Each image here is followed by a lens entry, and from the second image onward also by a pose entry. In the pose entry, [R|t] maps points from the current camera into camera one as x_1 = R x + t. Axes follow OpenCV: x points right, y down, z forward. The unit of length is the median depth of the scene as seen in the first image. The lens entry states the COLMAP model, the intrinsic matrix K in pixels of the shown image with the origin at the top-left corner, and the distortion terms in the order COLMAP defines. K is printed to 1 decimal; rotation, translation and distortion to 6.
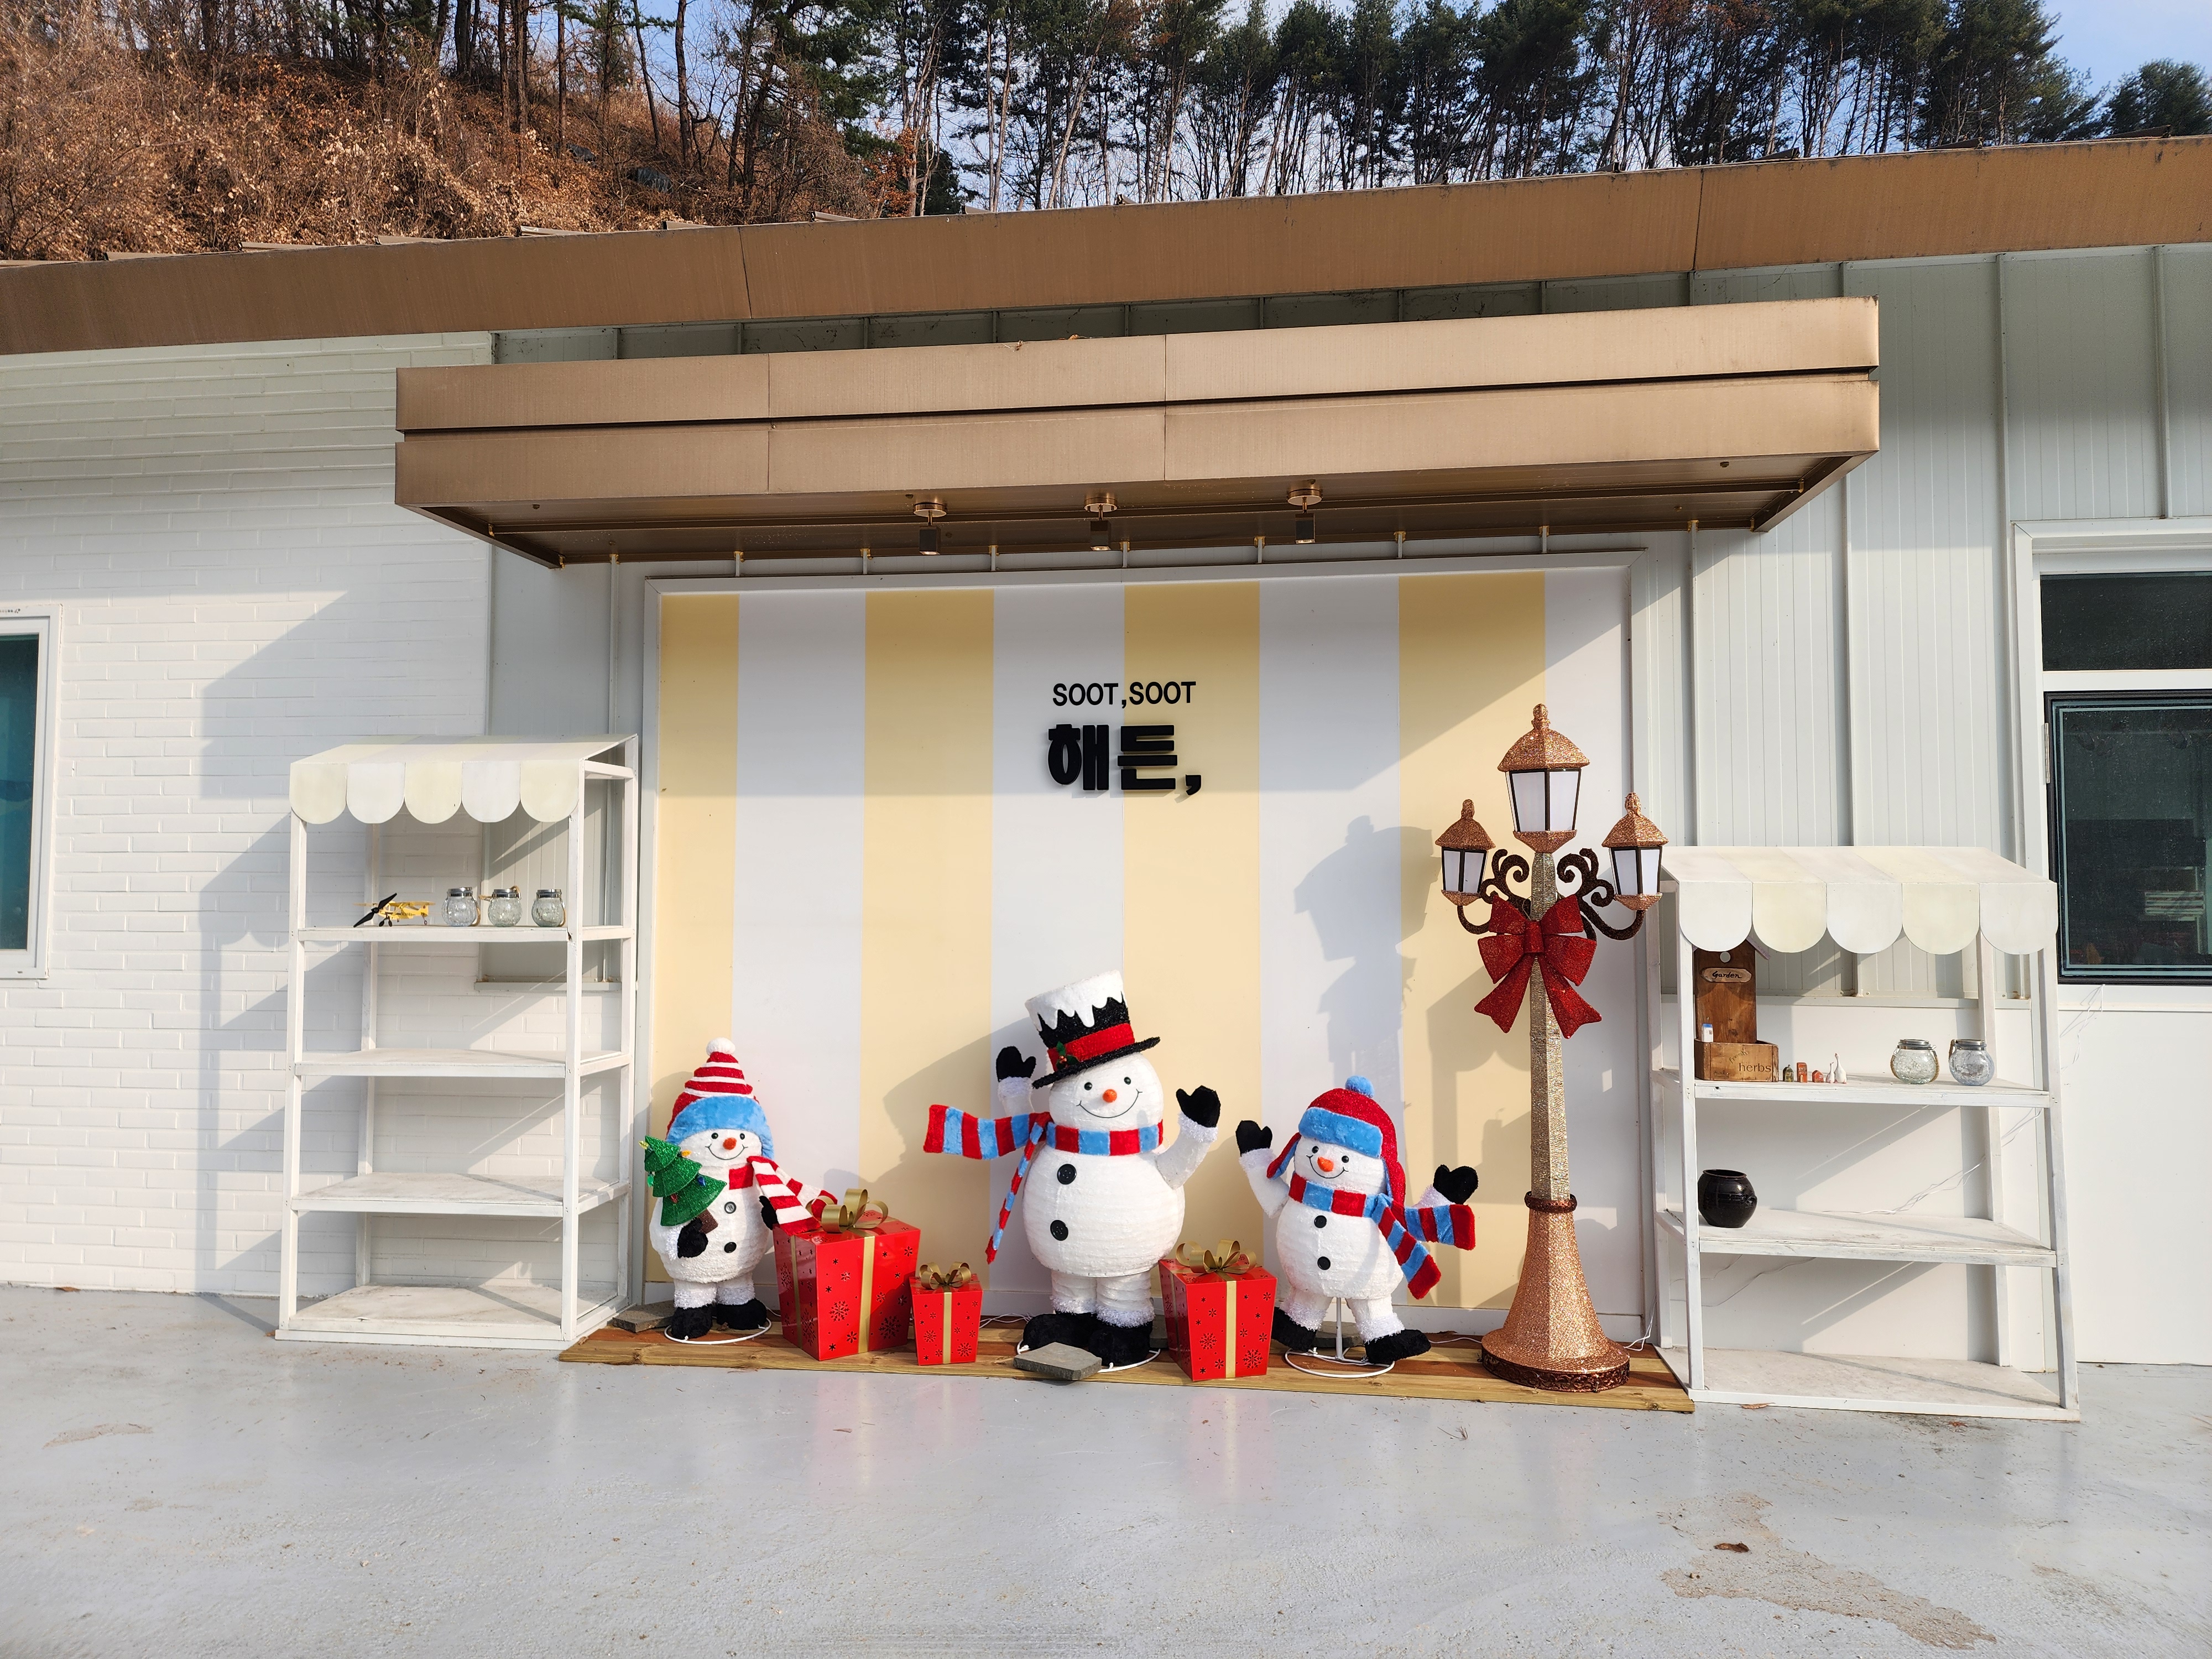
lens RADIAL K [[1493.4, 0, 1092.6], [0, 1493.4, 820.8], [0, 0, 1]] dist [0.089250, -0.090024]
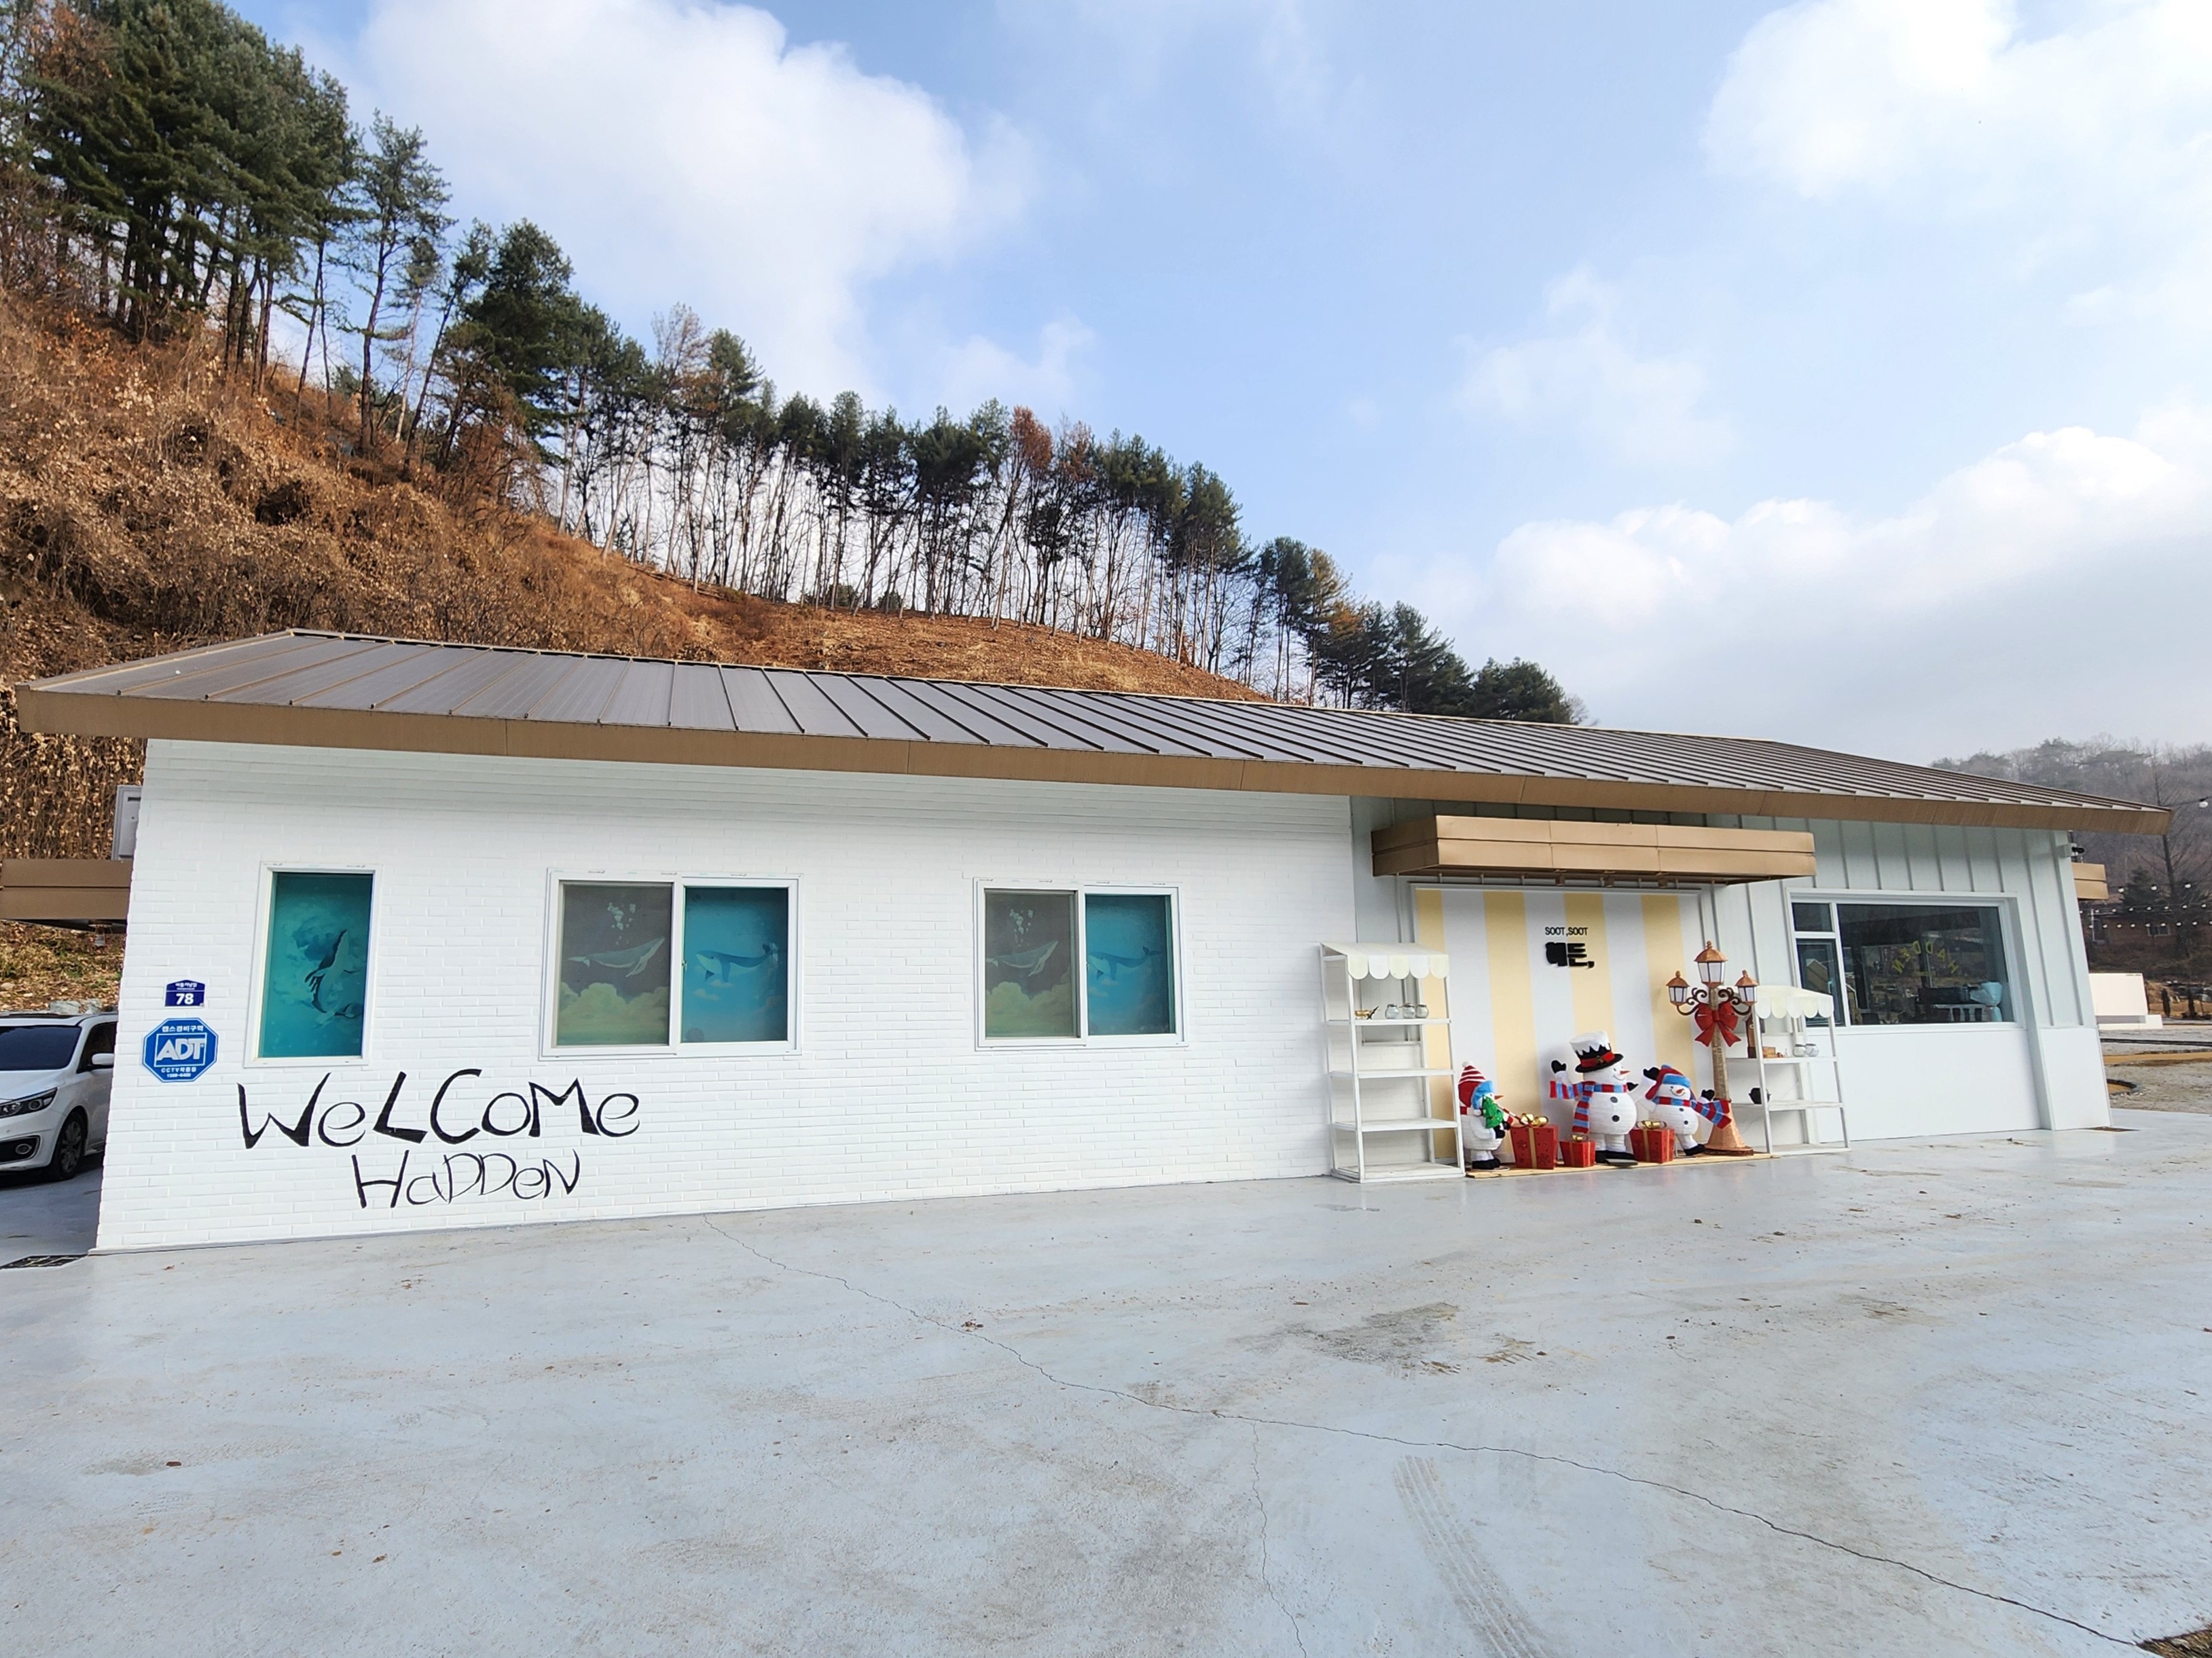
lens RADIAL K [[1108.3, 0, 1009.4], [0, 1108.3, 868.0], [0, 0, 1]] dist [-0.000839, 0.000016]
pose [[0.910982, 0.038879, 0.410609, -1.787626], [-0.006631, 0.996799, -0.079671, -0.031660], [-0.412392, 0.069856, 0.908324, -0.457859]]
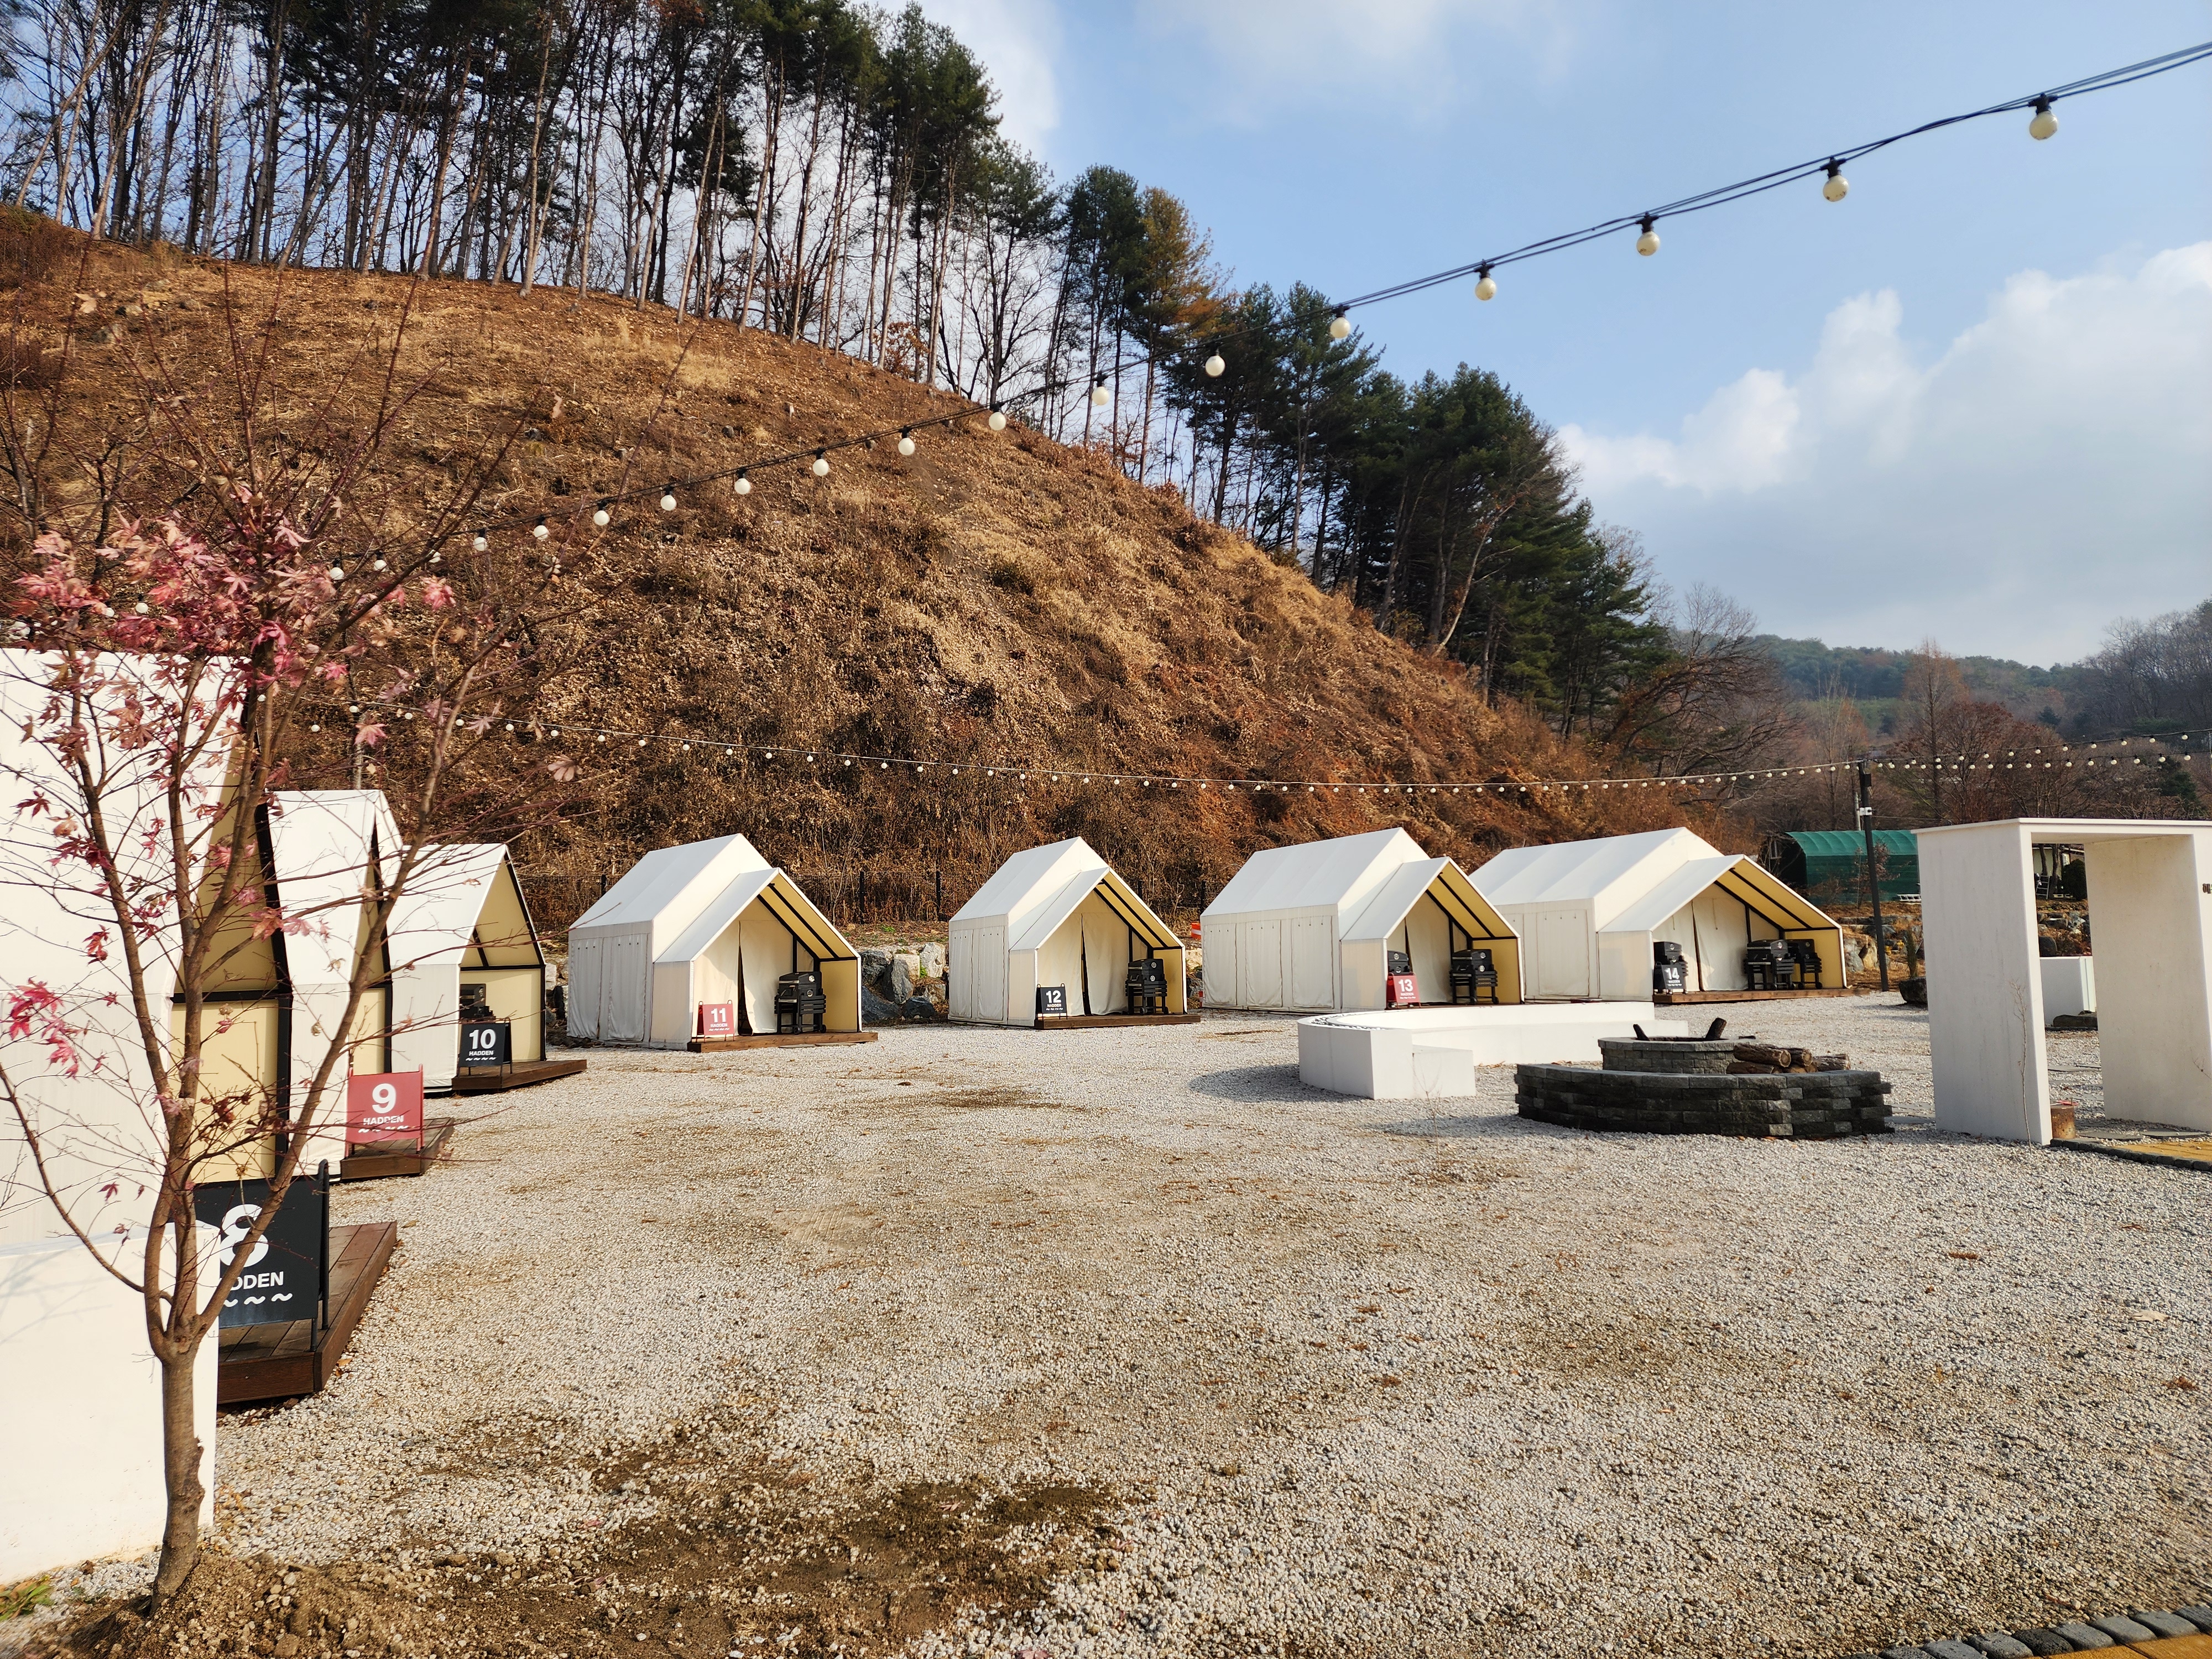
lens RADIAL K [[1485.3, 0, 1109.9], [0, 1485.3, 814.6], [0, 0, 1]] dist [0.066734, -0.058604]
pose [[0.885408, 0.021494, 0.464317, 3.473312], [0.003195, 0.998625, -0.052321, 0.050970], [-0.464803, 0.047809, 0.884122, 1.478334]]
